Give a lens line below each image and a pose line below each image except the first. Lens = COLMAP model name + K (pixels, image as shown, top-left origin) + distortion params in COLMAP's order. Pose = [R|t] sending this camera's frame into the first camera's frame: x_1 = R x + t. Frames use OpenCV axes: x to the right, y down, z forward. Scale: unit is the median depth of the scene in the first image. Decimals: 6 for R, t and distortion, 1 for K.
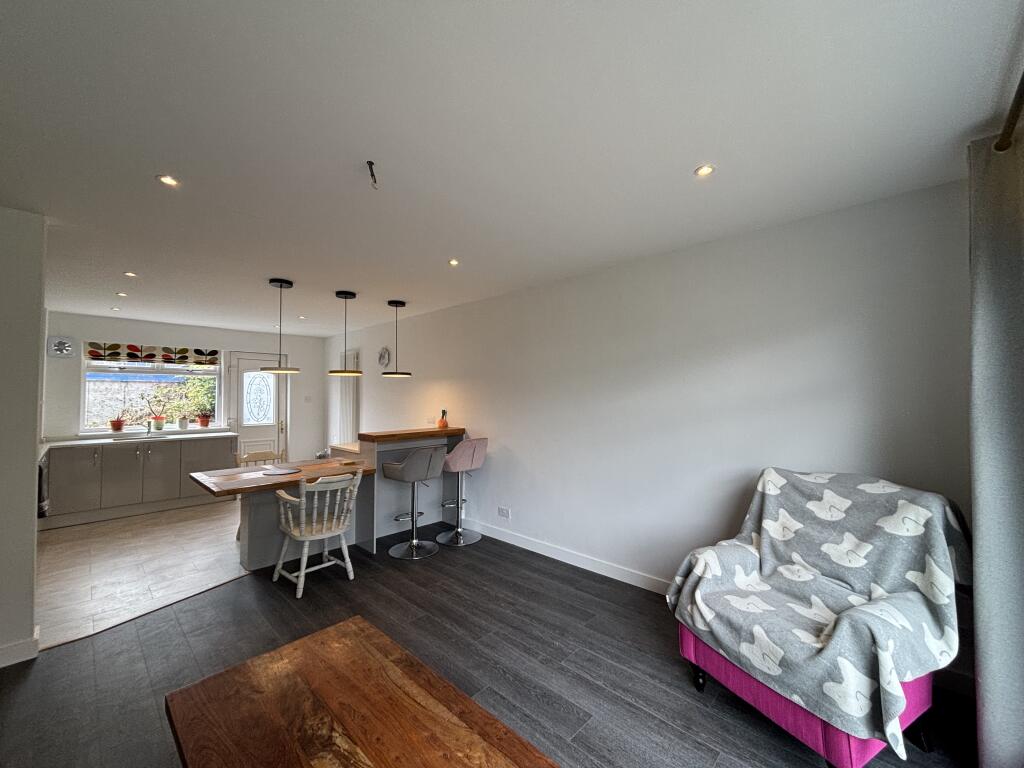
lens RADIAL K [[411.6, 0, 511.8], [0, 411.6, 381.3], [0, 0, 1]] dist [0.008284, -0.000263]
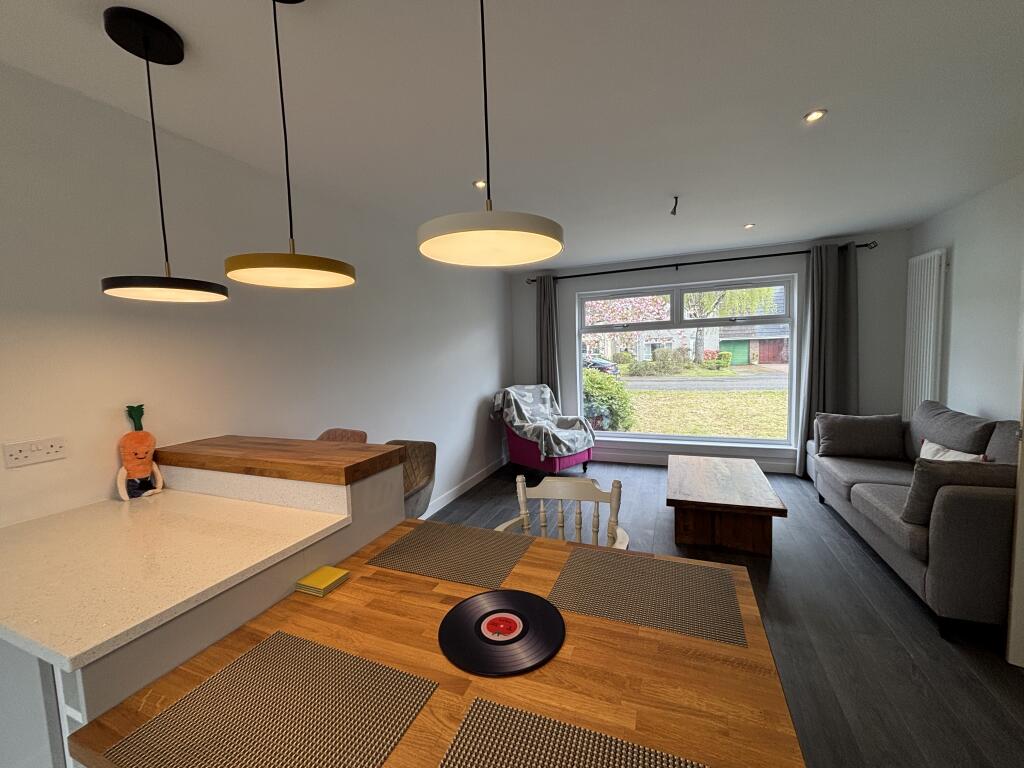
lens RADIAL K [[411.6, 0, 511.8], [0, 411.6, 381.3], [0, 0, 1]] dist [0.008284, -0.000263]
pose [[-0.369488, -0.047421, 0.928025, -0.513595], [0.005848, 0.998559, 0.053354, 0.026920], [-0.929217, 0.025140, -0.368679, 0.698309]]
